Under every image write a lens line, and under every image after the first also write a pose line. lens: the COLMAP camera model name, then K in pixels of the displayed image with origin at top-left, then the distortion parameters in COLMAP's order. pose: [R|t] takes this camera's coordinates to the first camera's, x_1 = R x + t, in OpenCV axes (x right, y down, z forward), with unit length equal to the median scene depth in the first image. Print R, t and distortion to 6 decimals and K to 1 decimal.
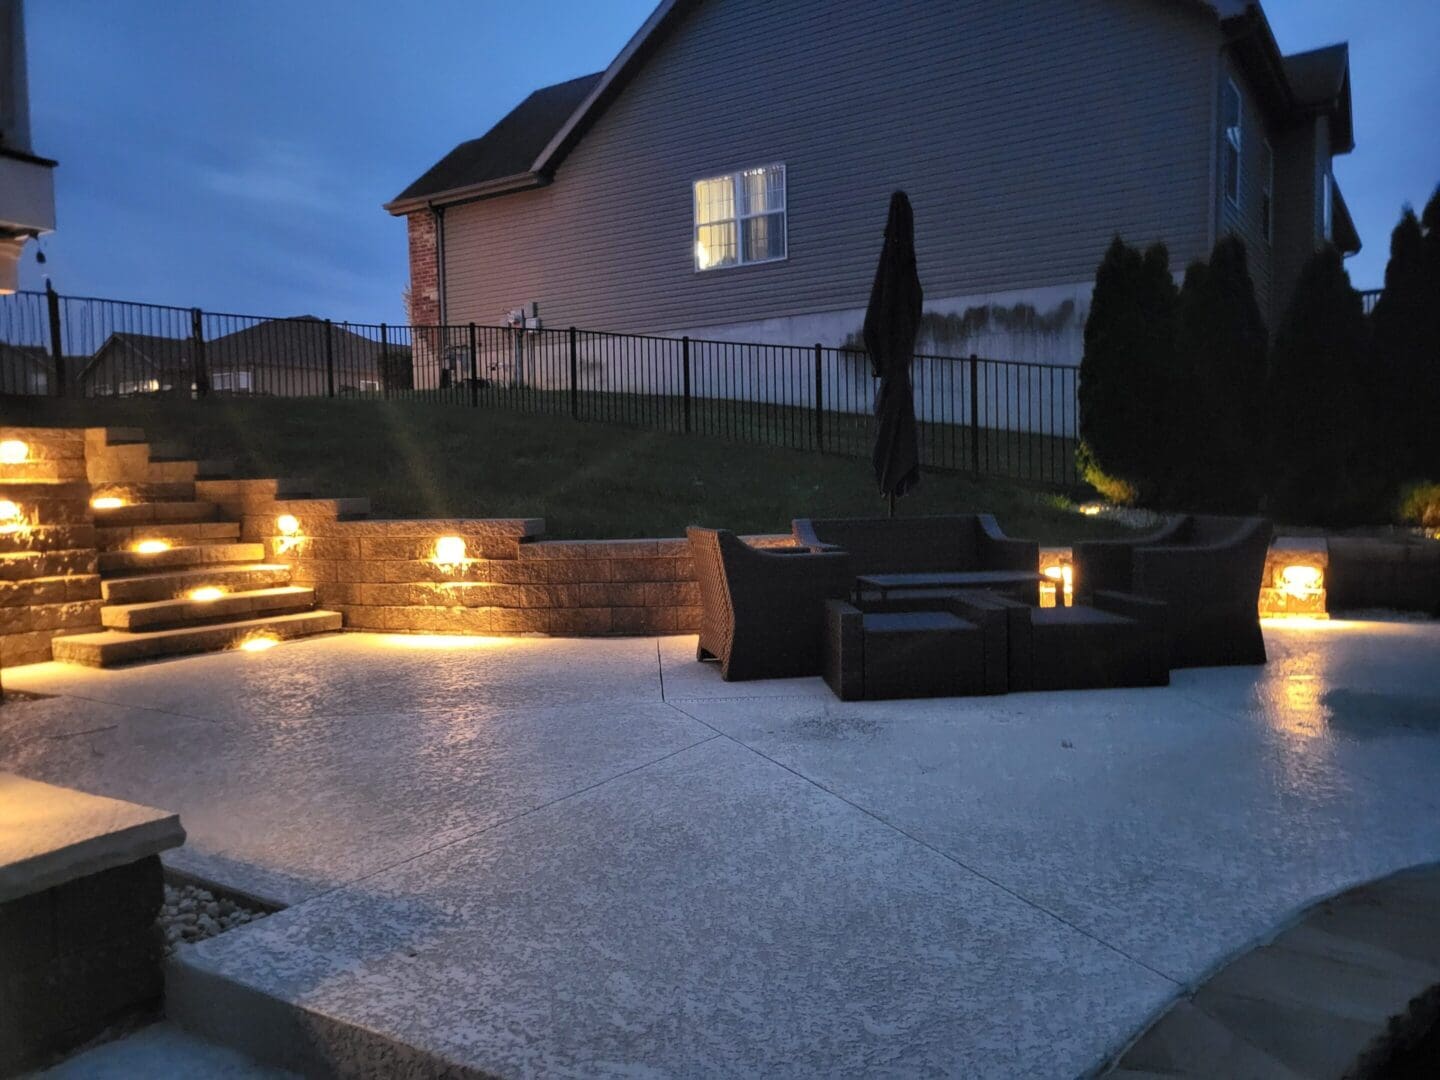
lens RADIAL K [[1086.7, 0, 751.2], [0, 1086.7, 531.1], [0, 0, 1]] dist [0.047528, -0.015405]
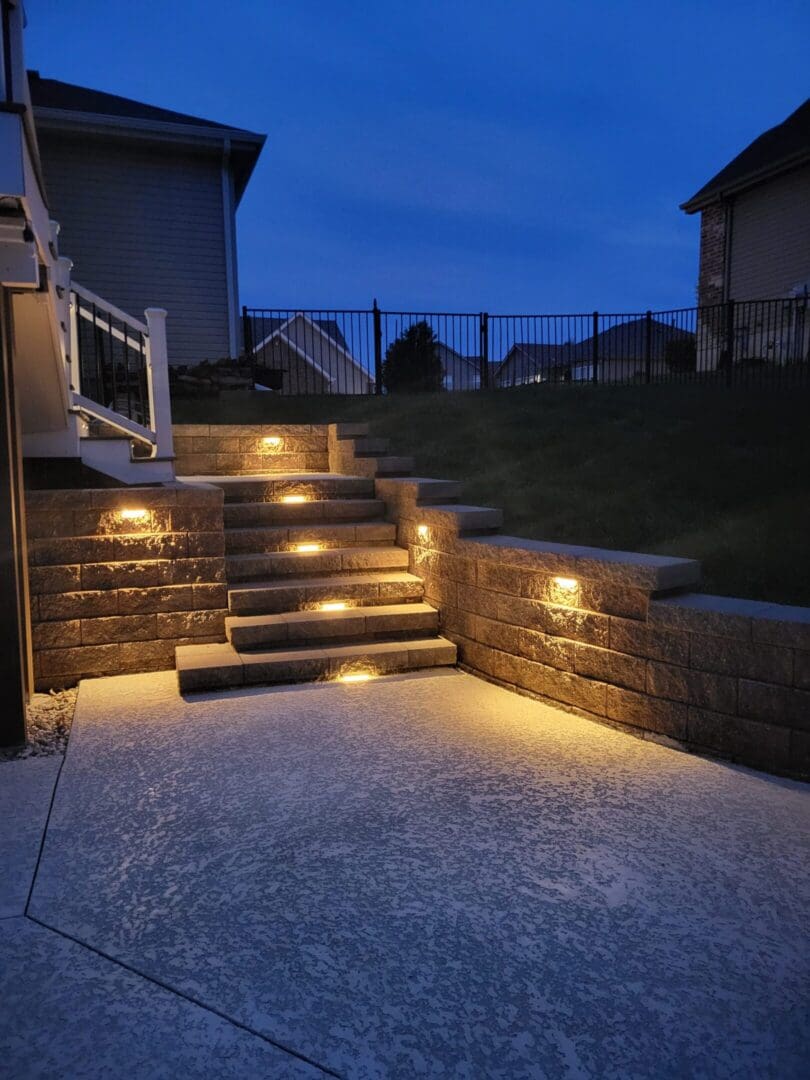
lens RADIAL K [[815.0, 0, 403.4], [0, 815.0, 536.3], [0, 0, 1]] dist [0.047528, -0.015405]
pose [[0.778942, 0.076751, -0.622382, -0.019089], [-0.034725, 0.996238, 0.079393, -0.057338], [0.626134, -0.040230, 0.778677, 0.475644]]
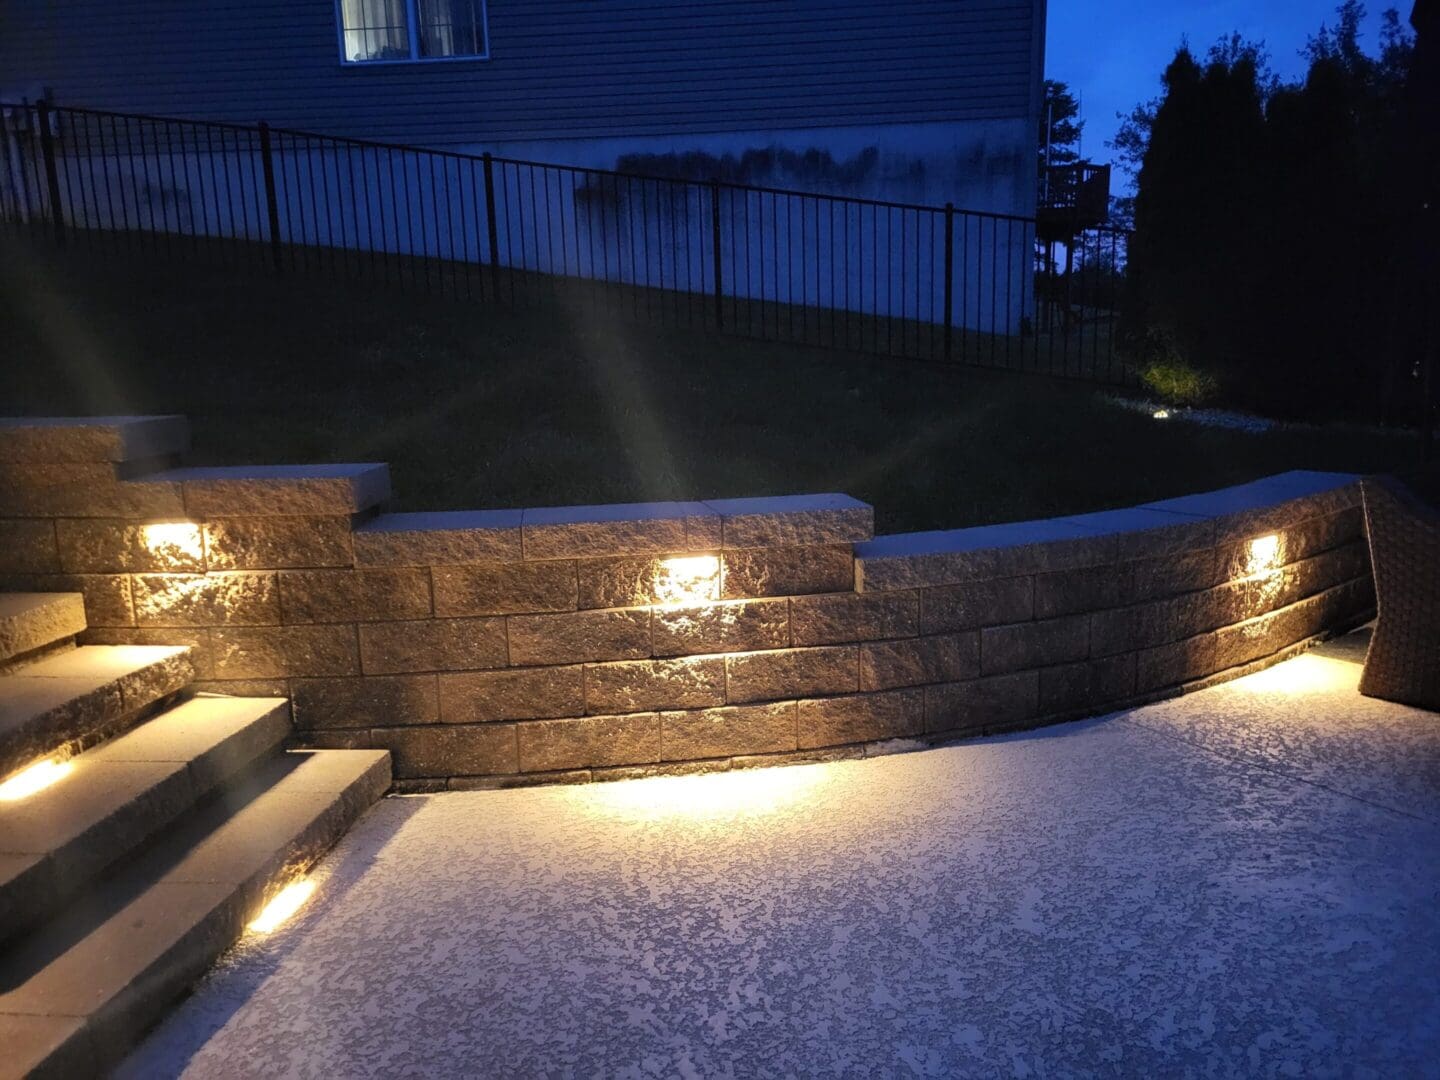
lens RADIAL K [[1086.7, 0, 720.7], [0, 1086.7, 549.6], [0, 0, 1]] dist [0.047528, -0.015405]
pose [[0.887725, -0.088541, 0.451779, -0.435077], [0.029144, 0.990171, 0.136790, -0.051536], [-0.459450, -0.108265, 0.881581, 0.577137]]
